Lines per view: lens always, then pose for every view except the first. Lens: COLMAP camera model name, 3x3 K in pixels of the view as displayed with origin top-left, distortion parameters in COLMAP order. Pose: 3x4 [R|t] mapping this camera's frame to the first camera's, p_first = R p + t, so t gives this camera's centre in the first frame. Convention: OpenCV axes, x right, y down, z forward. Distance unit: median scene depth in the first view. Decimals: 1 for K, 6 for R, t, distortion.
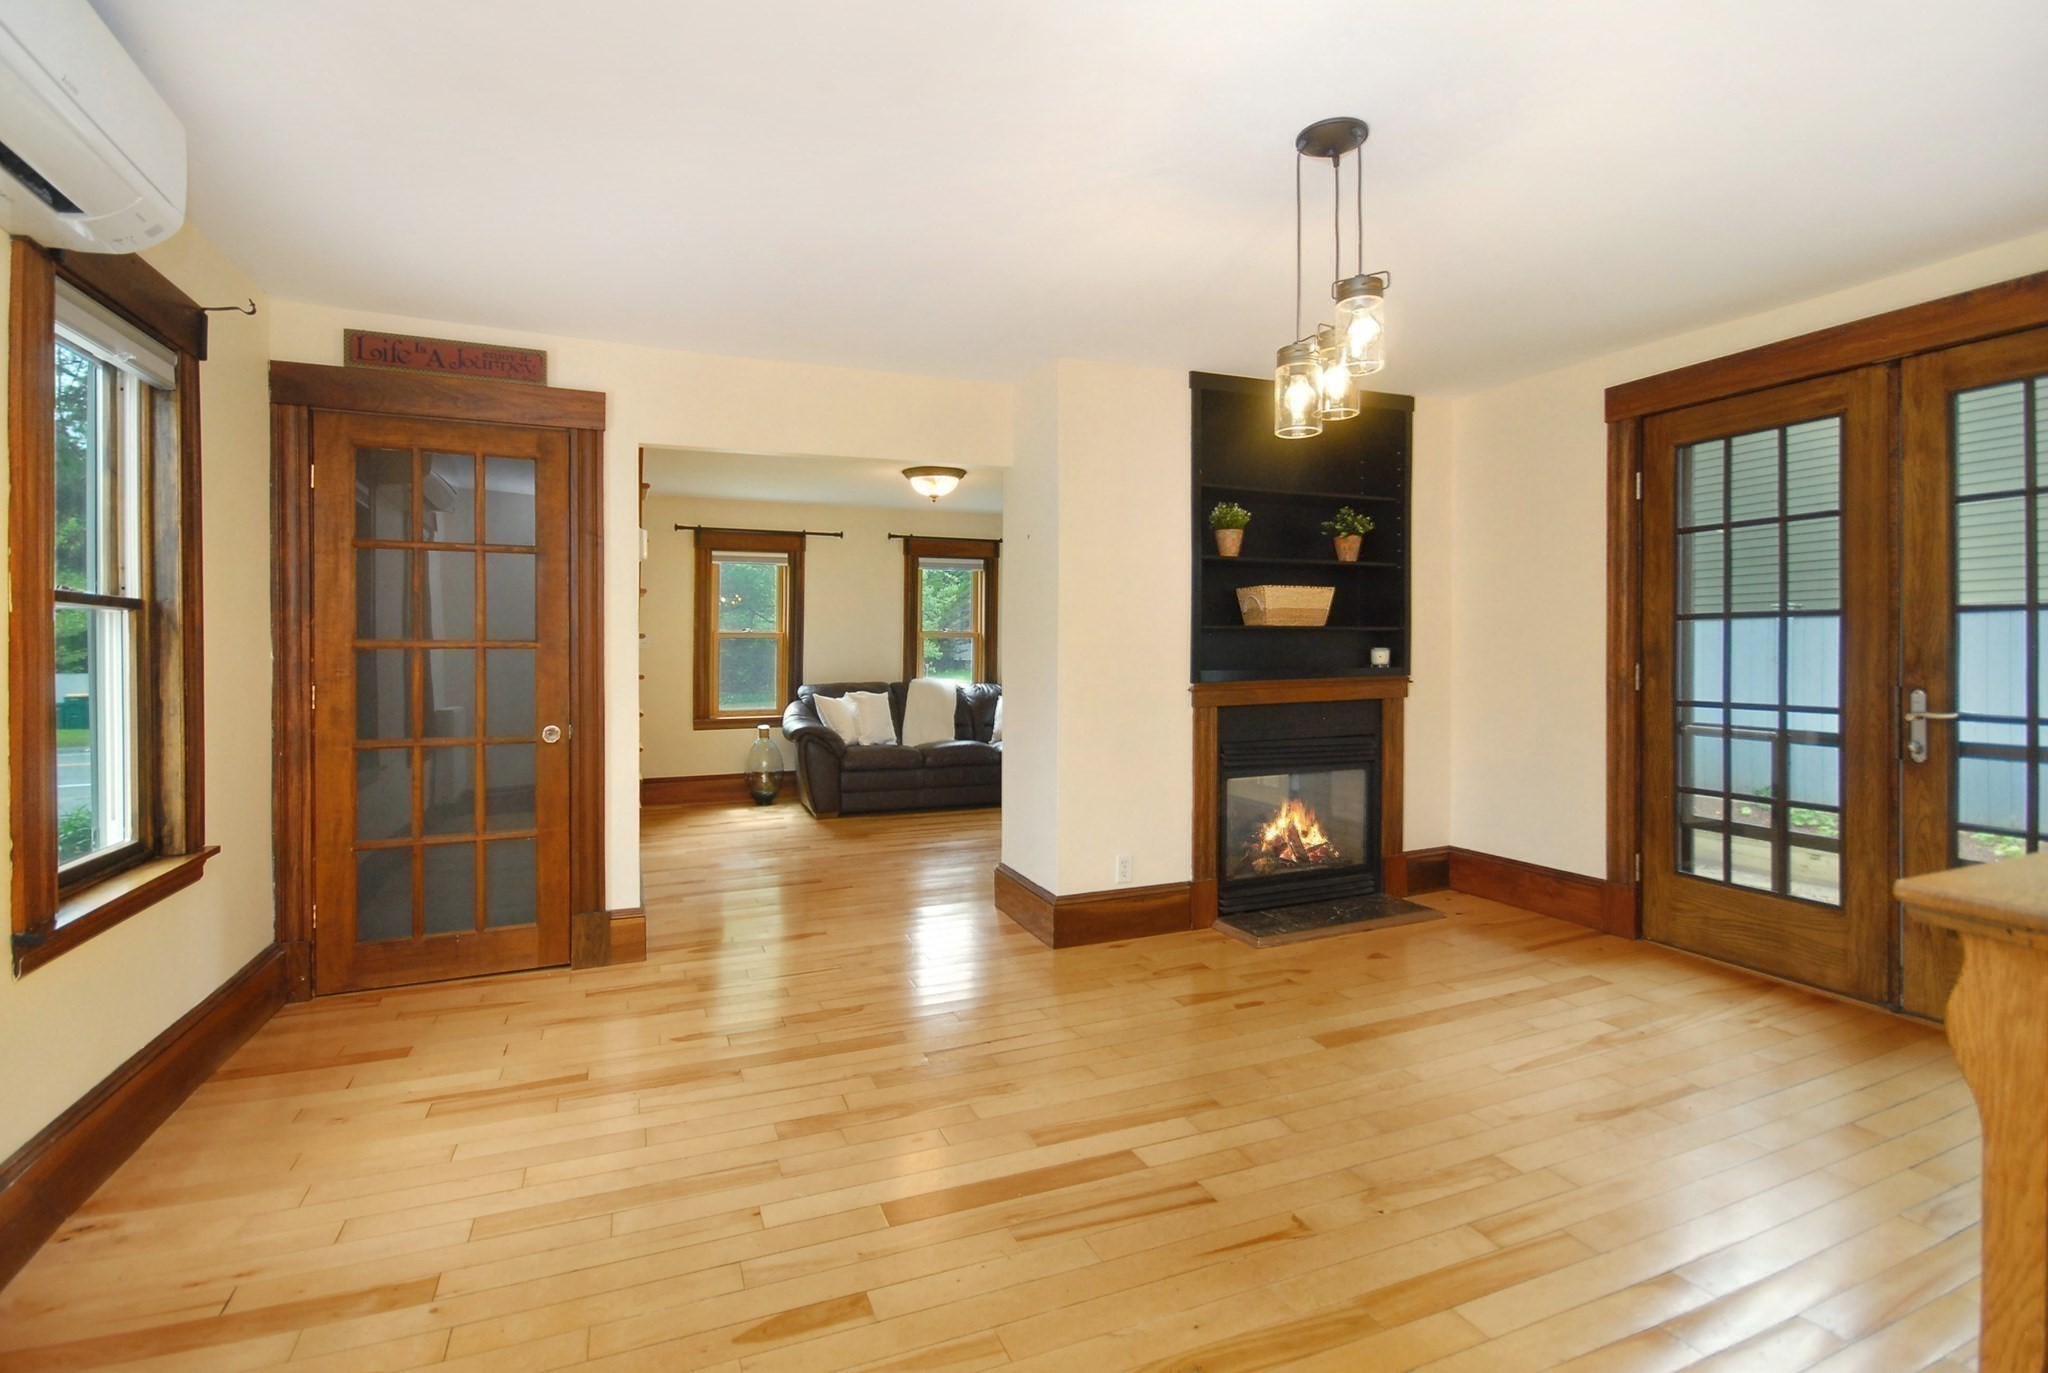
lens RADIAL K [[928.3, 0, 1007.6], [0, 928.3, 668.7], [0, 0, 1]] dist [0.007531, -0.007896]
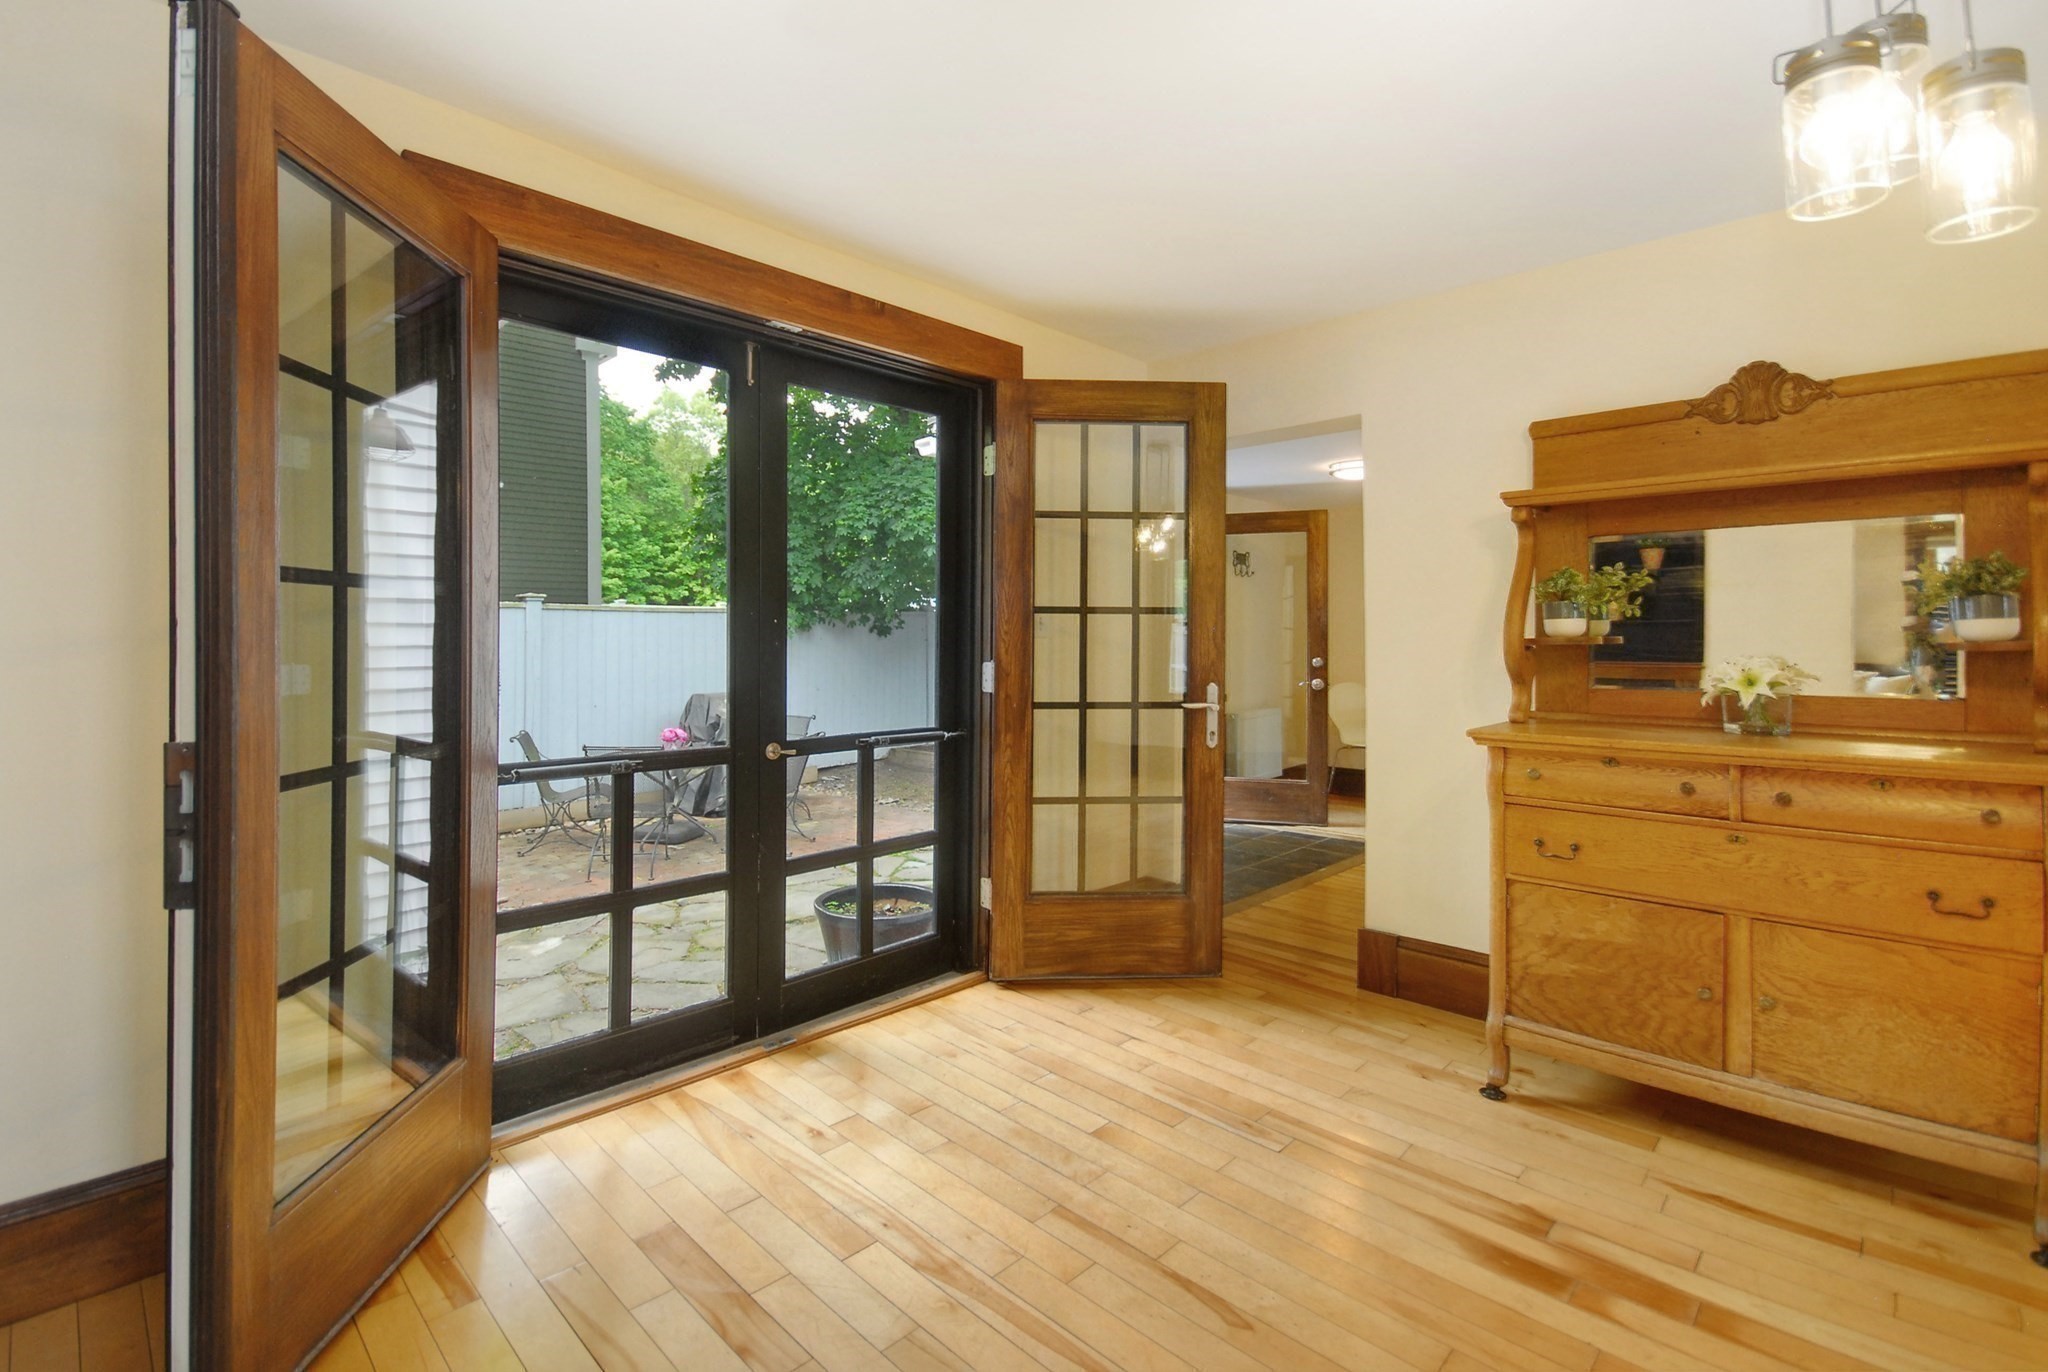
lens RADIAL K [[928.3, 0, 998.1], [0, 928.3, 649.5], [0, 0, 1]] dist [0.007531, -0.007896]
pose [[-0.387503, -0.000075, 0.921869, 0.031722], [0.023929, 0.999662, 0.010140, -0.015482], [-0.921558, 0.025989, -0.387370, 0.843995]]
